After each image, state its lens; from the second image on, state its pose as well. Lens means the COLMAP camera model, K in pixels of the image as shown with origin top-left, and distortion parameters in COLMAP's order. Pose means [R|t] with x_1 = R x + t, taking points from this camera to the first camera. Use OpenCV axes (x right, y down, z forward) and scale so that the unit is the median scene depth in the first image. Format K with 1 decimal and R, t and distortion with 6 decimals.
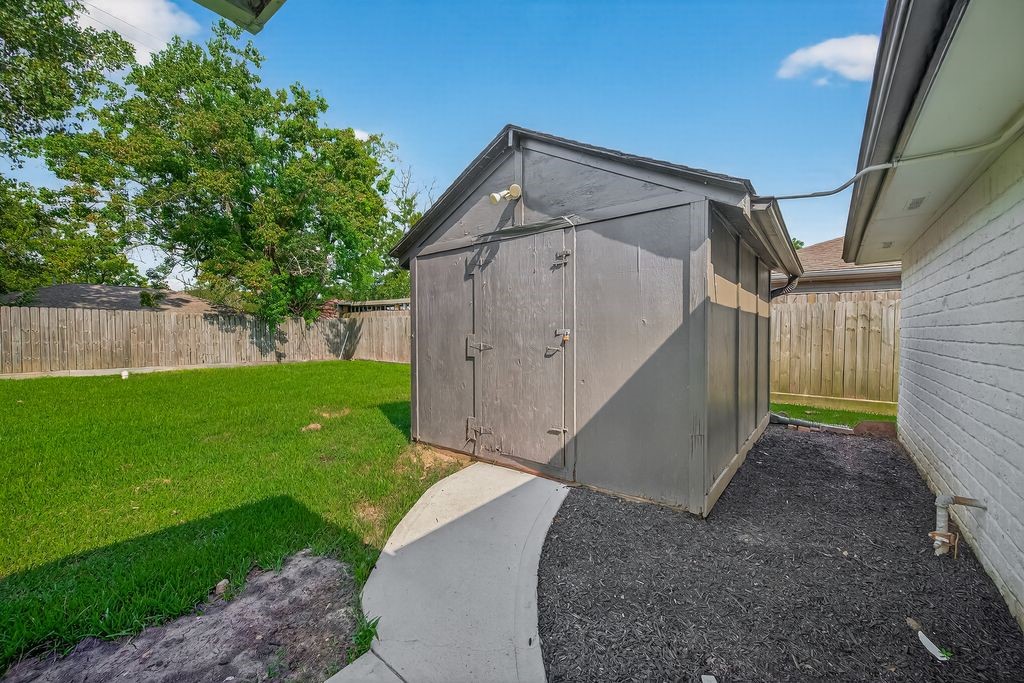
lens RADIAL K [[407.0, 0, 514.3], [0, 407.0, 331.2], [0, 0, 1]] dist [0.007160, -0.000257]
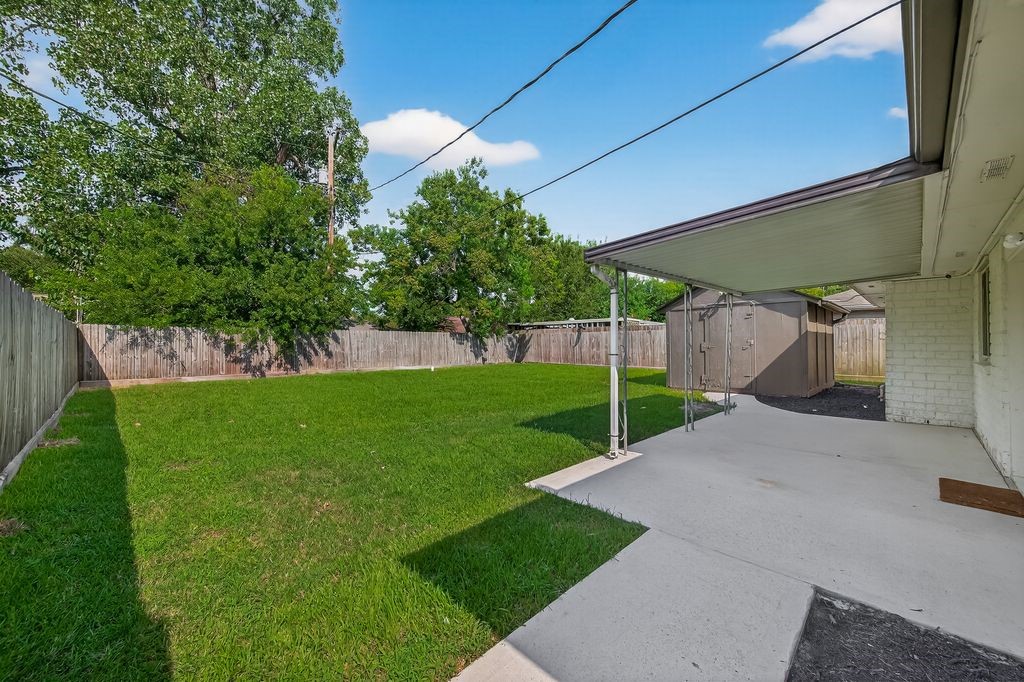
lens RADIAL K [[407.0, 0, 514.3], [0, 407.0, 330.7], [0, 0, 1]] dist [0.007160, -0.000257]
pose [[0.992024, -0.012145, -0.125465, -0.303686], [0.008253, 0.999470, -0.031493, 0.001193], [0.125781, 0.030207, 0.991598, -0.532905]]
